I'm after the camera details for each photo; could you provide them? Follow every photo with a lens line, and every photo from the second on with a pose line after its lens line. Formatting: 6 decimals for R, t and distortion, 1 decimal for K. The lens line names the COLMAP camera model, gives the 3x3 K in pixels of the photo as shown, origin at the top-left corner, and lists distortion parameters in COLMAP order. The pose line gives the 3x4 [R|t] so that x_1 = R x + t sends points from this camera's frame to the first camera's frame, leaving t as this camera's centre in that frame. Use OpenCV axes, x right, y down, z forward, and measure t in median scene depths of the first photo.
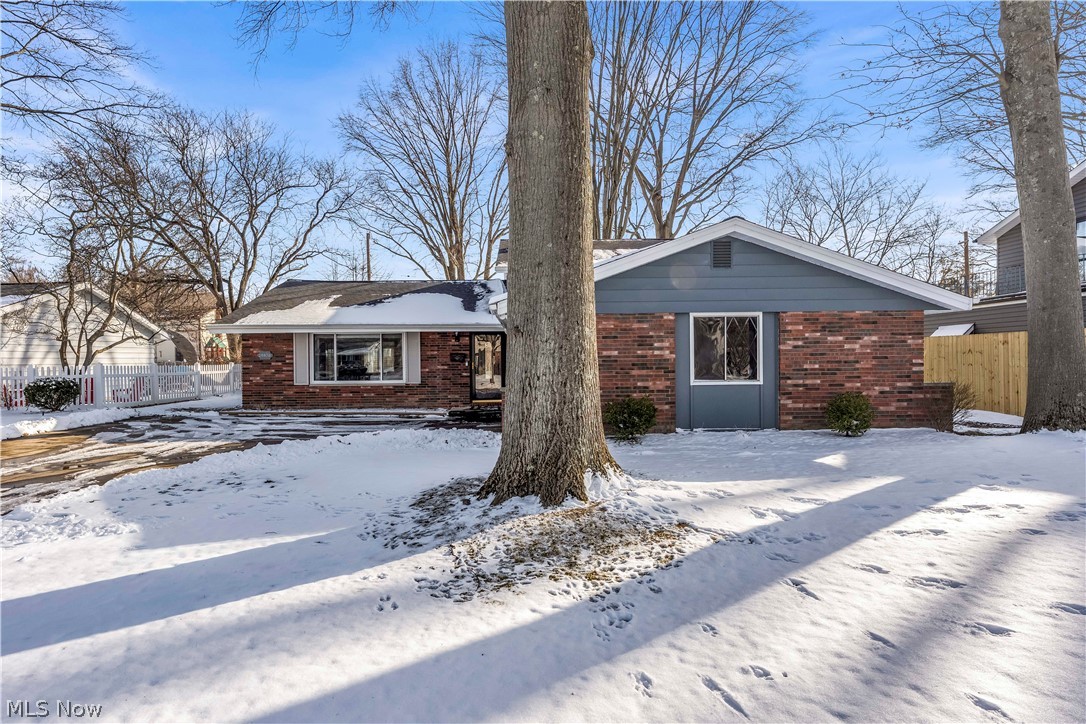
lens RADIAL K [[626.5, 0, 538.0], [0, 626.5, 367.2], [0, 0, 1]] dist [0.000045, -0.000449]
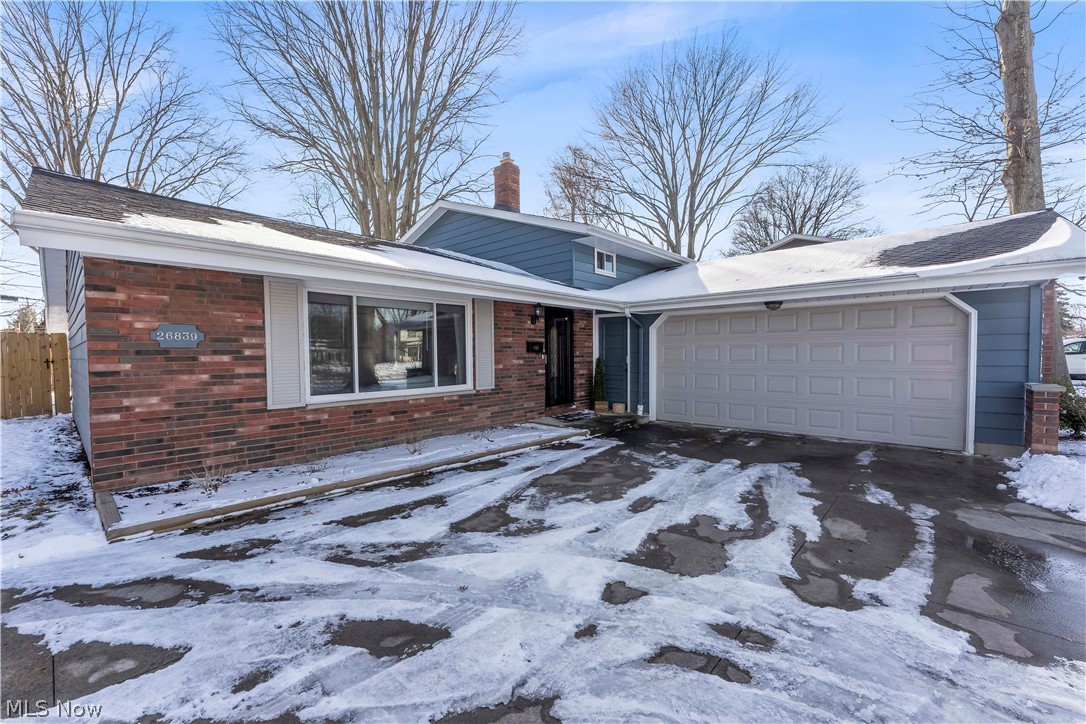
lens RADIAL K [[439.3, 0, 537.7], [0, 439.3, 365.9], [0, 0, 1]] dist [-0.000268, -0.000529]
pose [[0.687566, -0.020663, 0.725827, -0.477099], [0.014343, 0.999786, 0.014875, -0.002183], [-0.725980, 0.000183, 0.687716, 0.670356]]
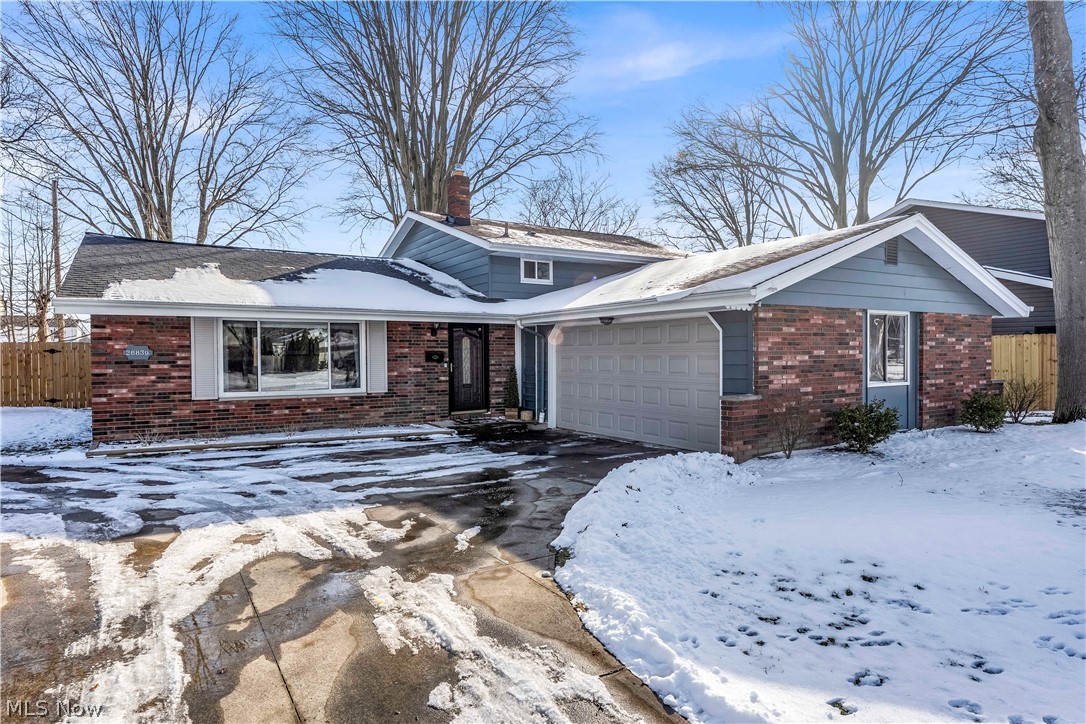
lens RADIAL K [[626.5, 0, 538.0], [0, 626.5, 367.2], [0, 0, 1]] dist [0.000045, -0.000449]
pose [[0.861856, -0.006876, 0.507106, -0.408880], [0.005926, 0.999976, 0.003488, -0.004666], [-0.507118, -0.000001, 0.861877, 0.279382]]
